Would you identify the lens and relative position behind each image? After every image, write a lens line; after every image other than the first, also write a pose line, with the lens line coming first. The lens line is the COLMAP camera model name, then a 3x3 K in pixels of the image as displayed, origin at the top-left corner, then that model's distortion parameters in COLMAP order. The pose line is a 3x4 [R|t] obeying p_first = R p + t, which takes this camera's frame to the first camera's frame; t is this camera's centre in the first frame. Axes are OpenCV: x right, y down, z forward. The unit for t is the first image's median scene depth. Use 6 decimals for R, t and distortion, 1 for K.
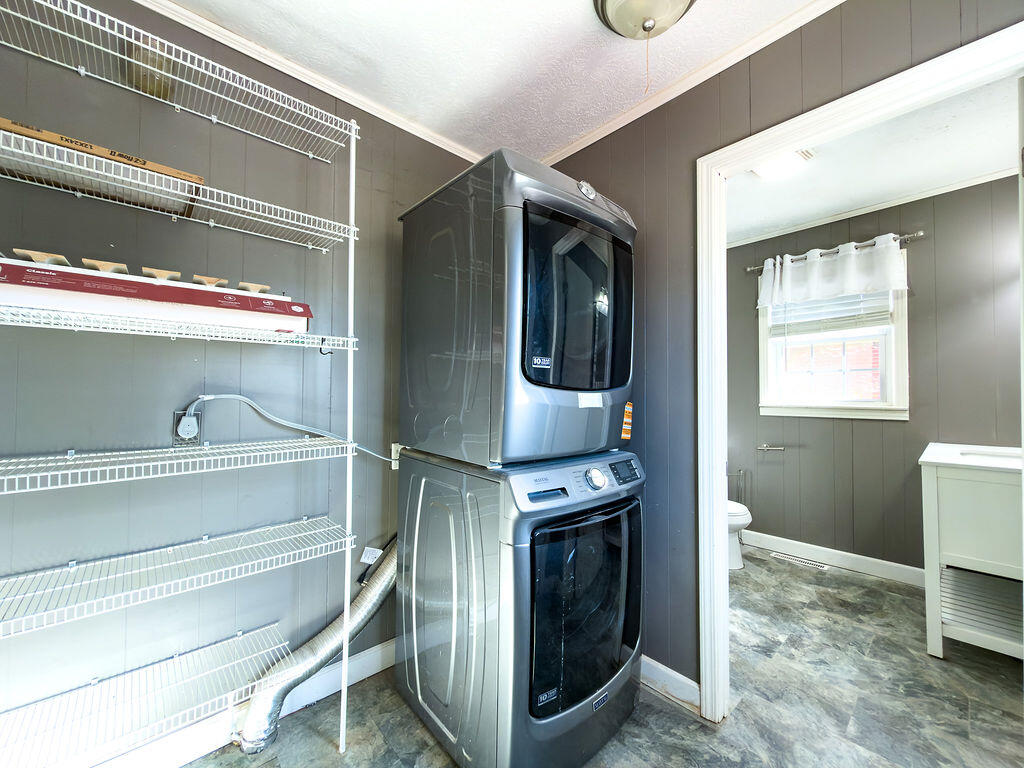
lens RADIAL K [[406.0, 0, 514.0], [0, 406.0, 383.6], [0, 0, 1]] dist [-0.000472, 0.000205]
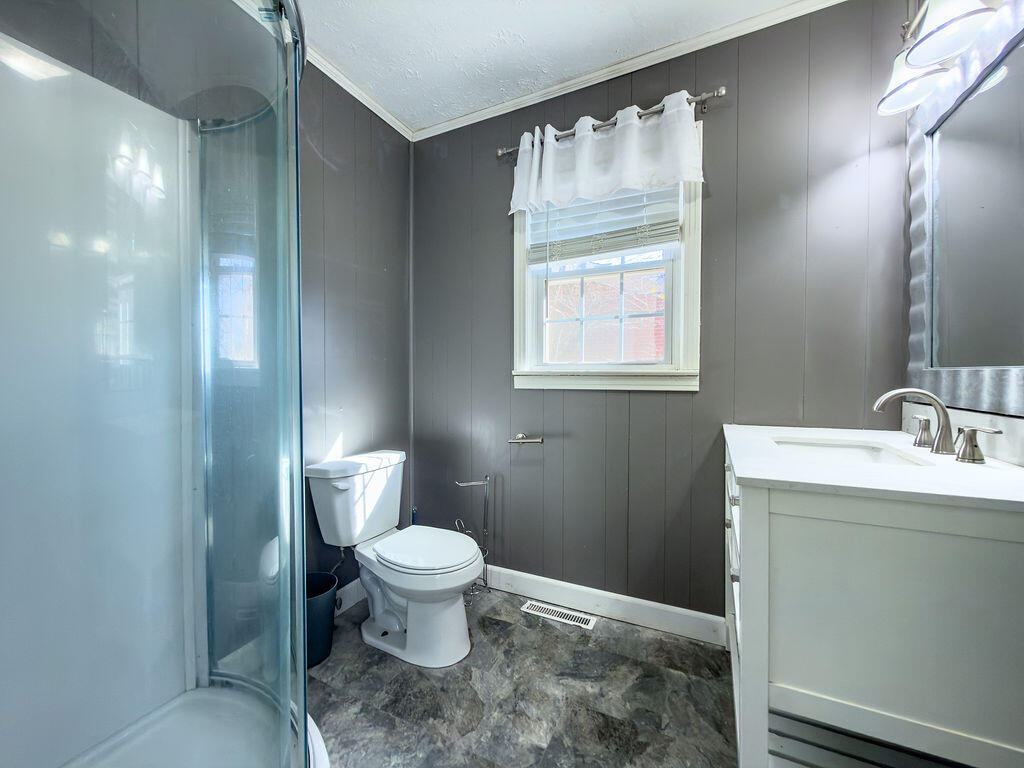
lens RADIAL K [[406.0, 0, 509.5], [0, 406.0, 382.0], [0, 0, 1]] dist [-0.000472, 0.000205]
pose [[0.929966, -0.007182, 0.367575, 0.429379], [-0.006989, 0.999283, 0.037206, 0.051877], [-0.367579, -0.037169, 0.929249, 0.483048]]
